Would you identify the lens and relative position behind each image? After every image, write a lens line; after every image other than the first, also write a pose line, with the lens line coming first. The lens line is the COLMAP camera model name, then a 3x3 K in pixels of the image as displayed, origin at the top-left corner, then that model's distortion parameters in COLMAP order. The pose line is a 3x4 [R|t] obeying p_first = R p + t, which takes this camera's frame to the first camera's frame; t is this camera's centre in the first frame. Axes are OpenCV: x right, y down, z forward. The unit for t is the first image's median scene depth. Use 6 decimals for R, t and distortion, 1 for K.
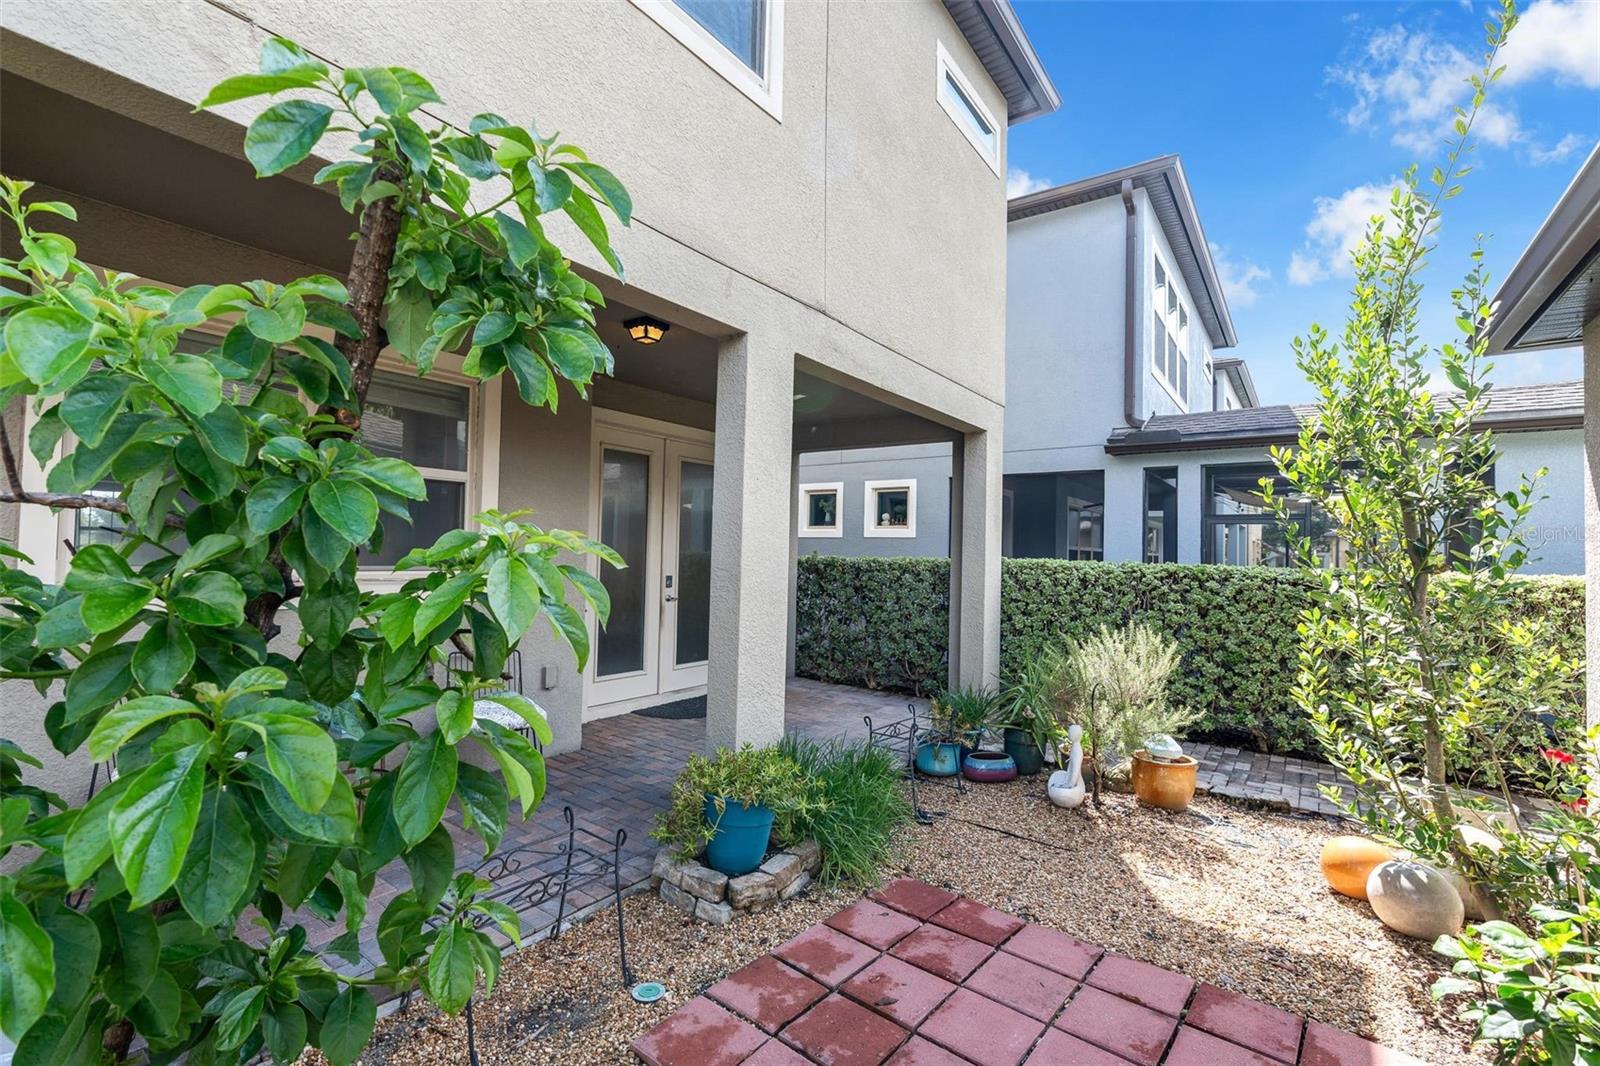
lens RADIAL K [[717.0, 0, 796.0], [0, 717.0, 534.1], [0, 0, 1]] dist [-0.007797, 0.001888]
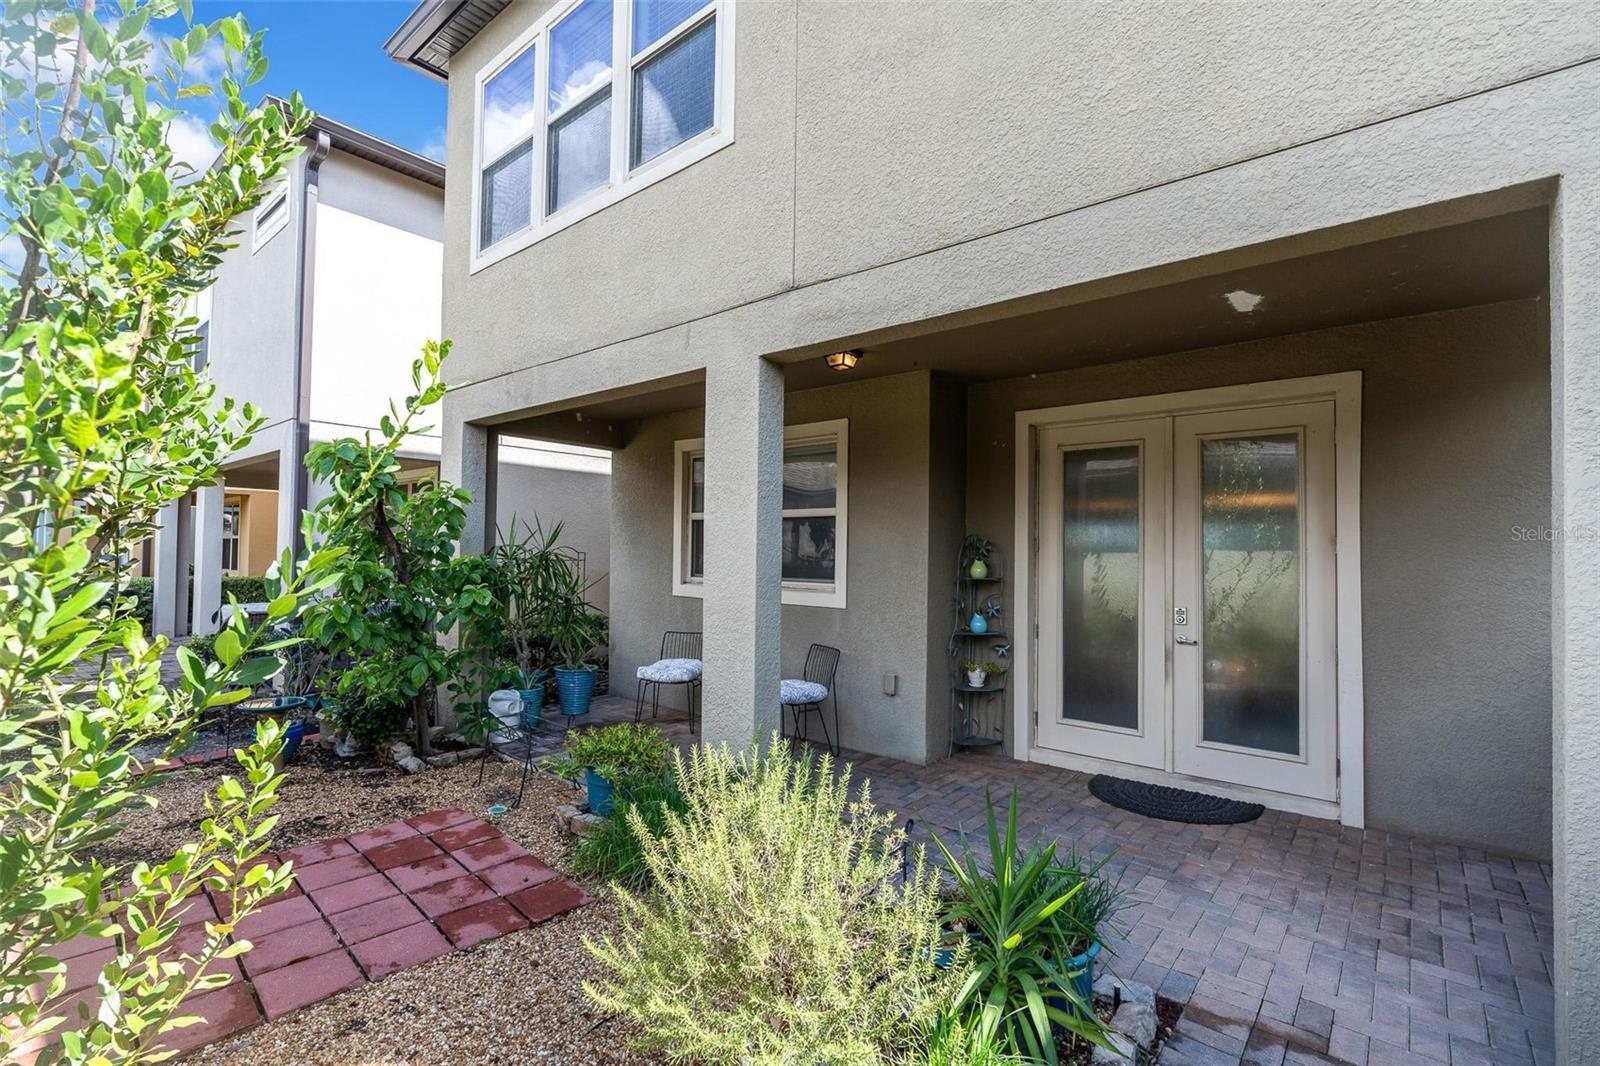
lens RADIAL K [[717.0, 0, 796.0], [0, 717.0, 534.1], [0, 0, 1]] dist [-0.007797, 0.001888]
pose [[-0.073840, -0.049713, -0.996030, 0.912286], [0.008472, 0.998689, -0.050474, 0.029255], [0.997234, -0.012165, -0.073322, 1.103733]]
